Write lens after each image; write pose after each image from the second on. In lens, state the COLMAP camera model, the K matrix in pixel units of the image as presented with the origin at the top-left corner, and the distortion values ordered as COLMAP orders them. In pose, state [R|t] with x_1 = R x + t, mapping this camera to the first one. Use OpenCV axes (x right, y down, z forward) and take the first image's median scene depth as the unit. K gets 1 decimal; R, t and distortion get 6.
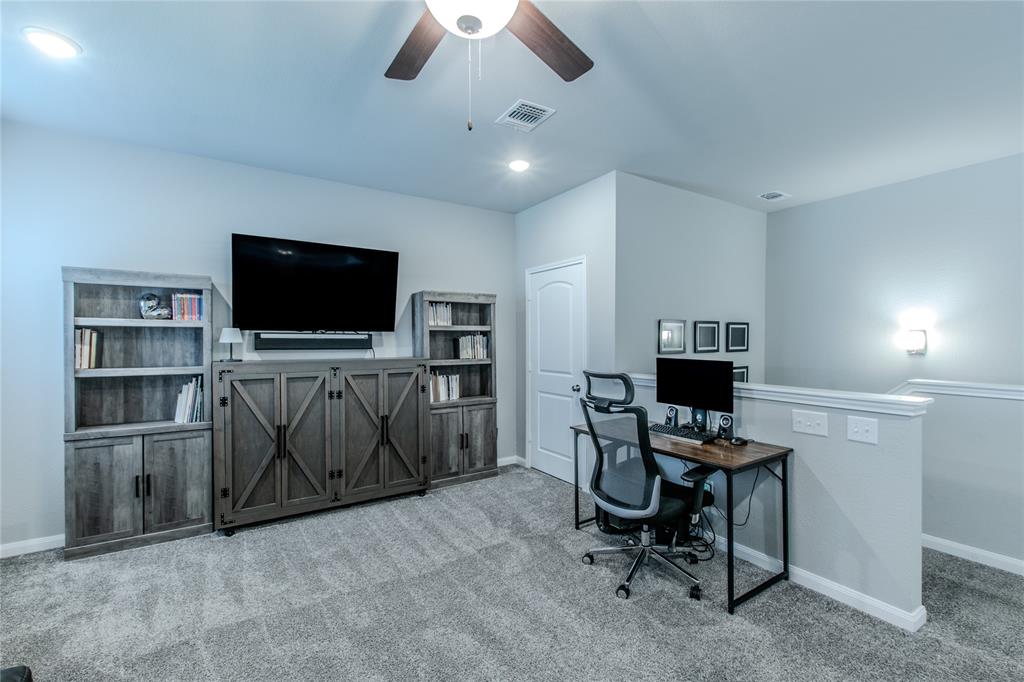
lens RADIAL K [[440.8, 0, 512.0], [0, 440.8, 341.0], [0, 0, 1]] dist [0.003079, 0.000058]
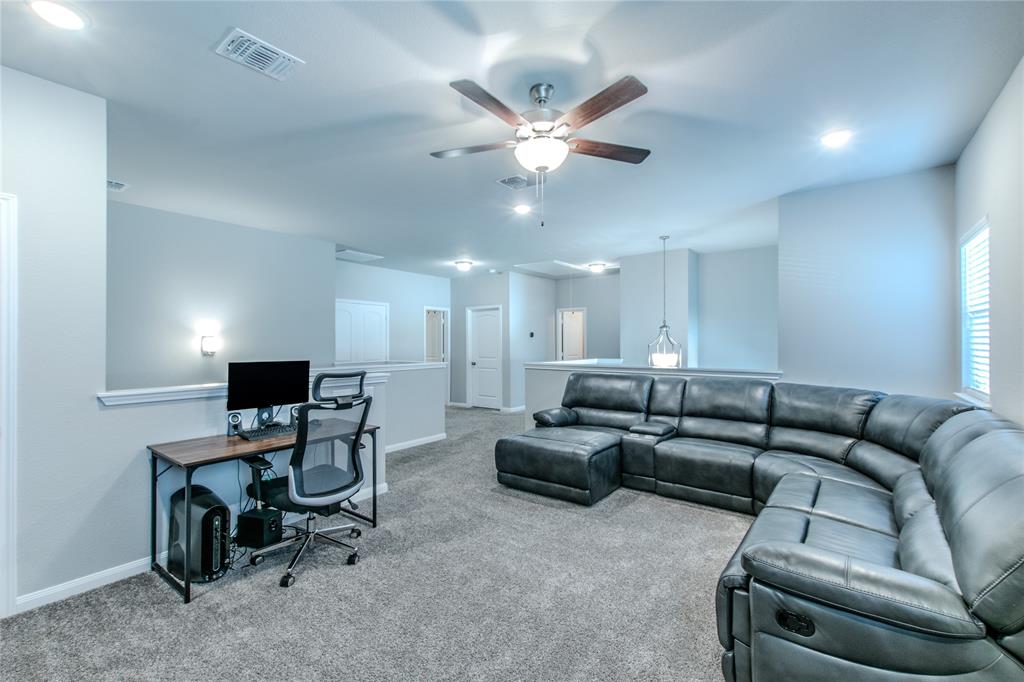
lens RADIAL K [[440.8, 0, 512.0], [0, 440.8, 341.0], [0, 0, 1]] dist [0.003079, 0.000058]
pose [[-0.347557, 0.000529, 0.937659, -0.766520], [0.005881, 0.999981, 0.001615, -0.008302], [-0.937640, 0.006076, -0.347554, 0.779822]]
